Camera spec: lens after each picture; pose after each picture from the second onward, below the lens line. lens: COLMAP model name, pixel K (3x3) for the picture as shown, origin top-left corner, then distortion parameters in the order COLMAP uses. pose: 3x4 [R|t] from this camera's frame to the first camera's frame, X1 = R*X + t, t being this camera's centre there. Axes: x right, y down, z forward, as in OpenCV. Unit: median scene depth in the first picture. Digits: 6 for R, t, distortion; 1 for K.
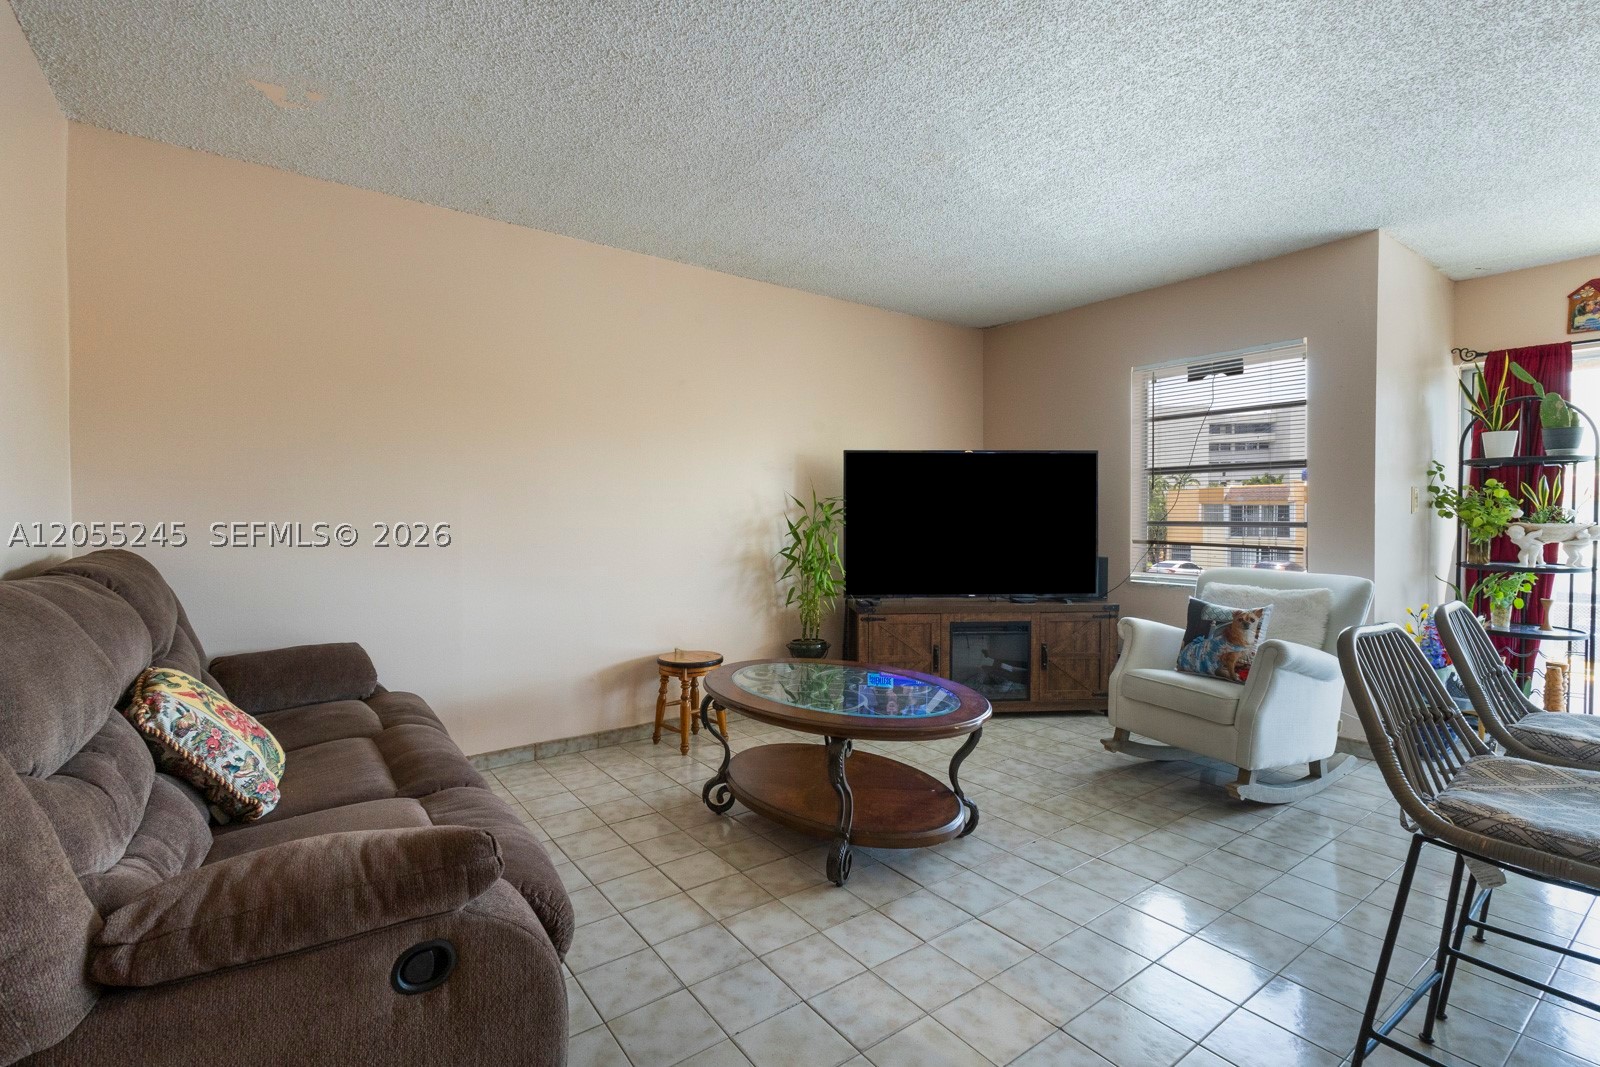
lens RADIAL K [[794.3, 0, 757.2], [0, 794.3, 541.2], [0, 0, 1]] dist [0.001027, 0.000408]
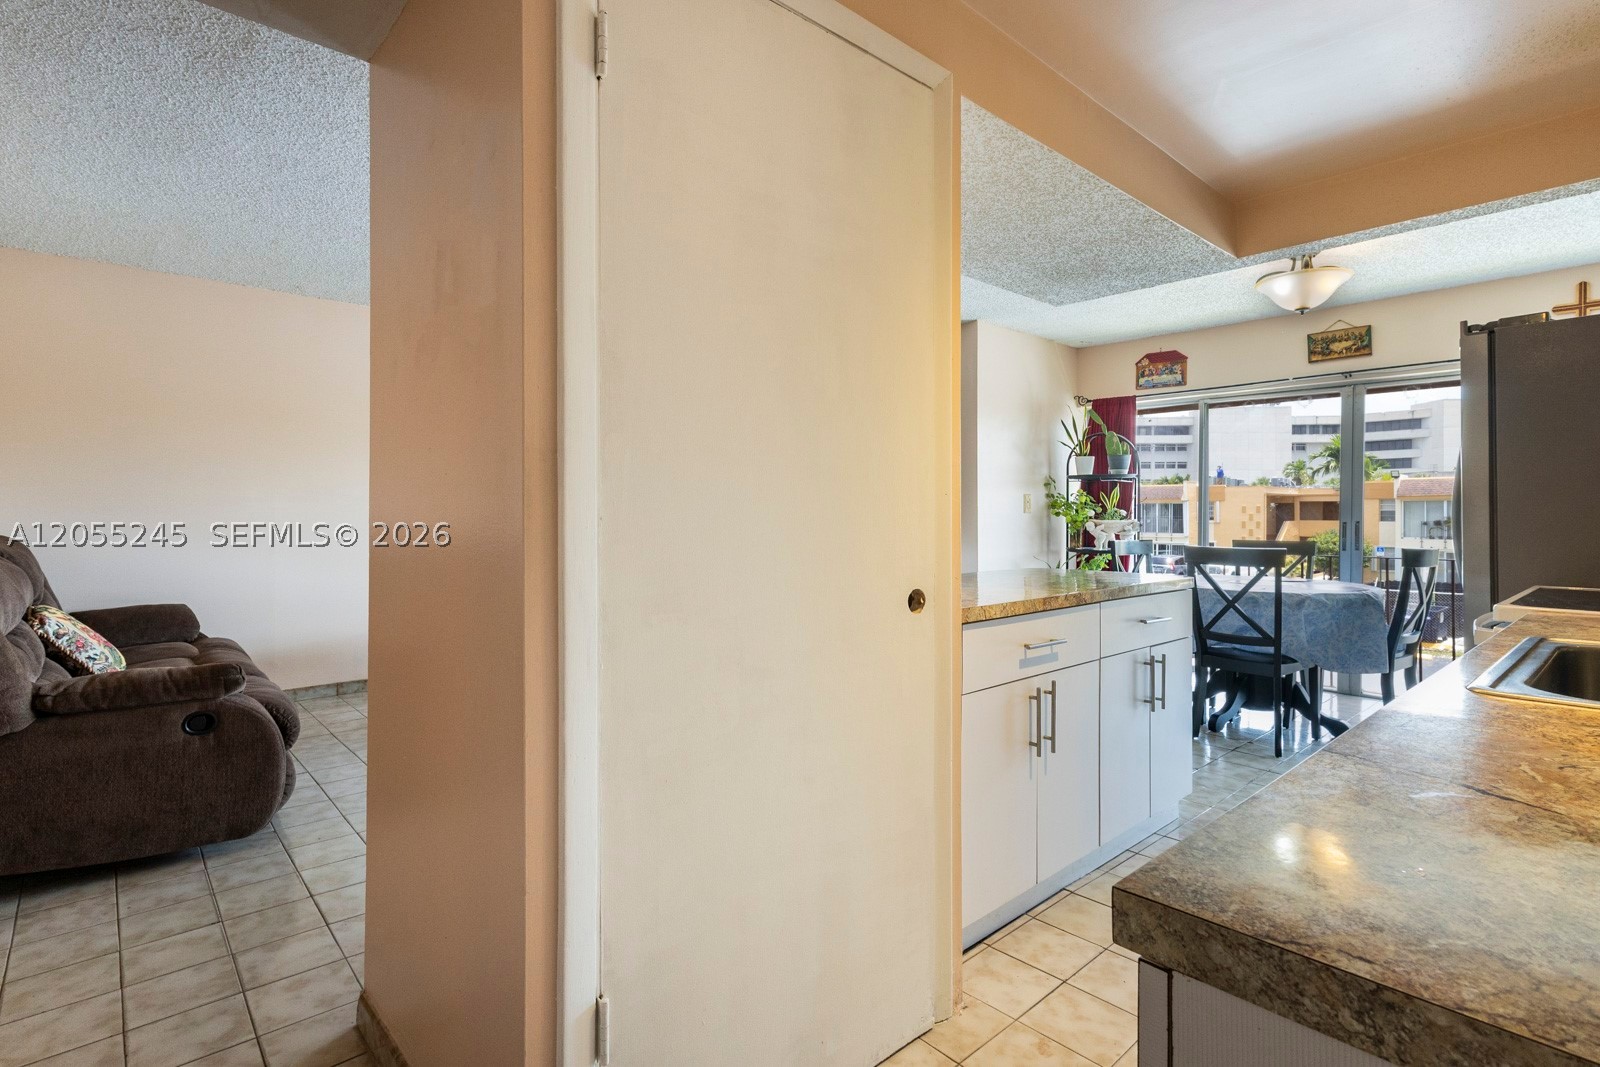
lens RADIAL K [[835.1, 0, 860.6], [0, 835.1, 526.9], [0, 0, 1]] dist [-0.006562, 0.005461]
pose [[0.996705, 0.000771, 0.081110, 0.416492], [0.000278, 0.999916, -0.012927, 0.010306], [-0.081113, 0.012907, 0.996621, -0.496659]]
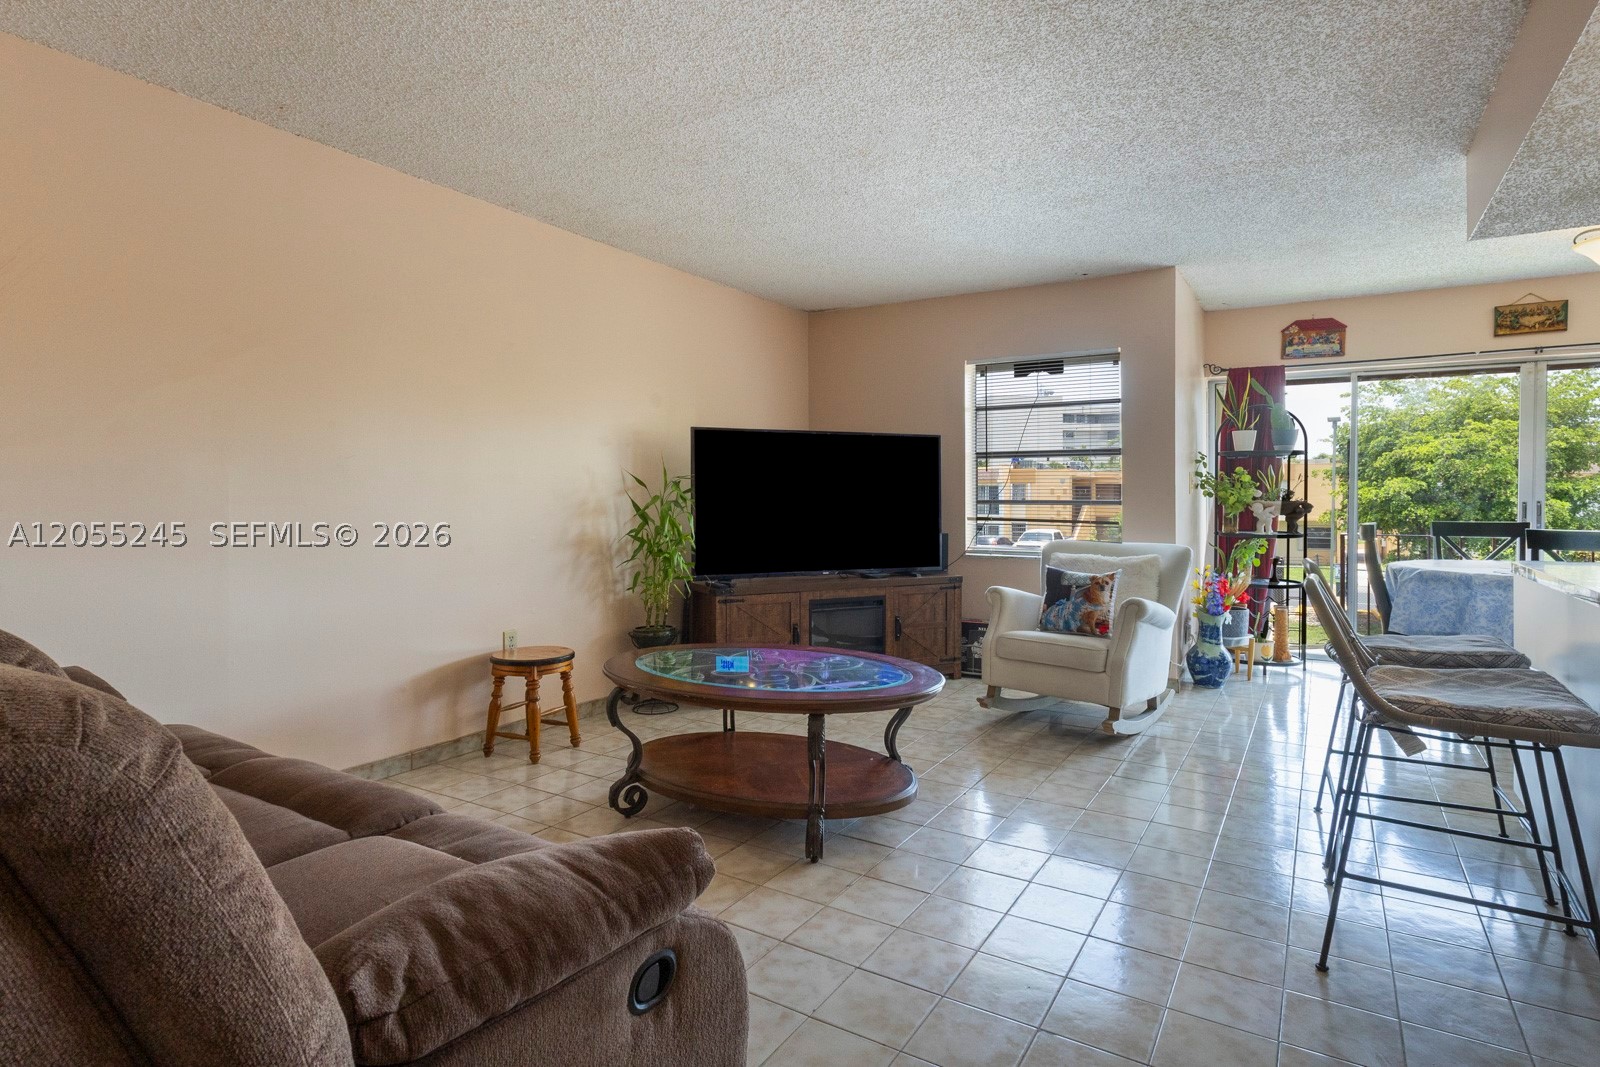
lens RADIAL K [[835.1, 0, 839.7], [0, 835.1, 509.0], [0, 0, 1]] dist [-0.006562, 0.005461]
pose [[0.920937, -0.005953, 0.389666, -0.207319], [0.011862, 0.999848, -0.012759, 0.000066], [-0.389531, 0.016372, 0.920868, 0.004167]]
